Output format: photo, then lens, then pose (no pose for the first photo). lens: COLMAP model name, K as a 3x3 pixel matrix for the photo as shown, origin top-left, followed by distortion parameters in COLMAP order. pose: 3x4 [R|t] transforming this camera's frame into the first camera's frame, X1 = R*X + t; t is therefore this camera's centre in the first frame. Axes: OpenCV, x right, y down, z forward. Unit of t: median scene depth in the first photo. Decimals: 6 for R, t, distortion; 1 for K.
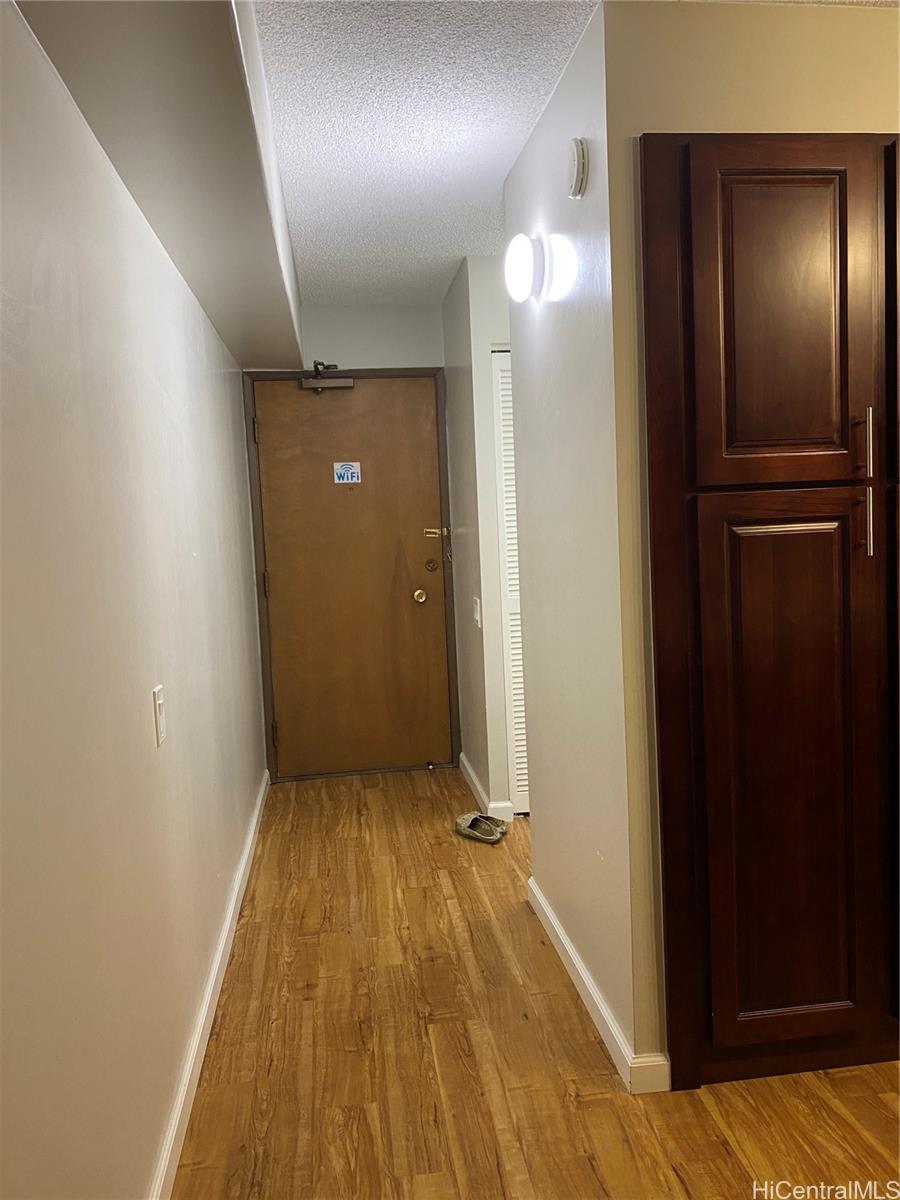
lens RADIAL K [[920.5, 0, 473.8], [0, 920.5, 595.9], [0, 0, 1]] dist [0.075739, -0.084343]
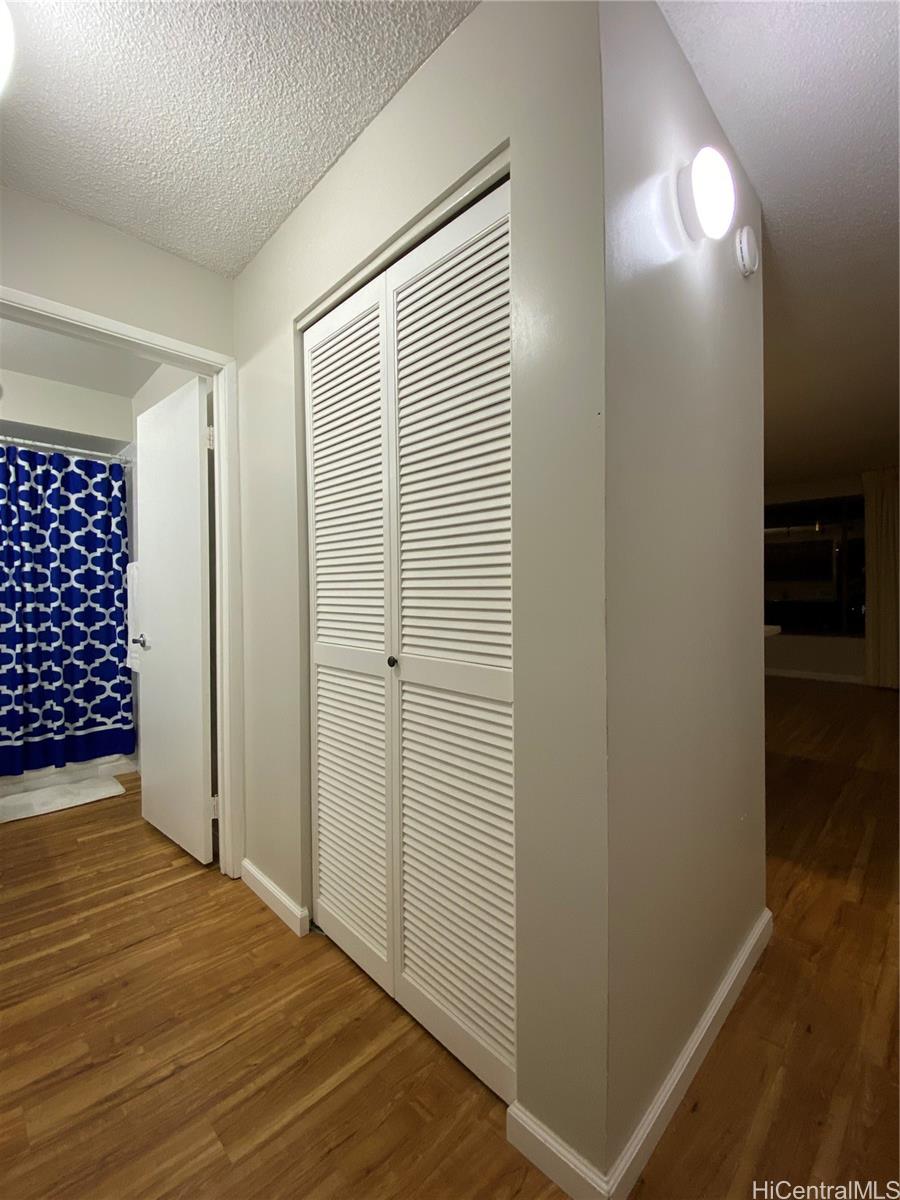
lens RADIAL K [[494.0, 0, 452.3], [0, 494.0, 595.9], [0, 0, 1]] dist [0.016214, -0.017176]
pose [[-0.591833, 0.044259, 0.804844, -0.147365], [0.095778, 0.995279, 0.015699, -0.049037], [-0.800350, 0.086377, -0.593278, 1.439285]]
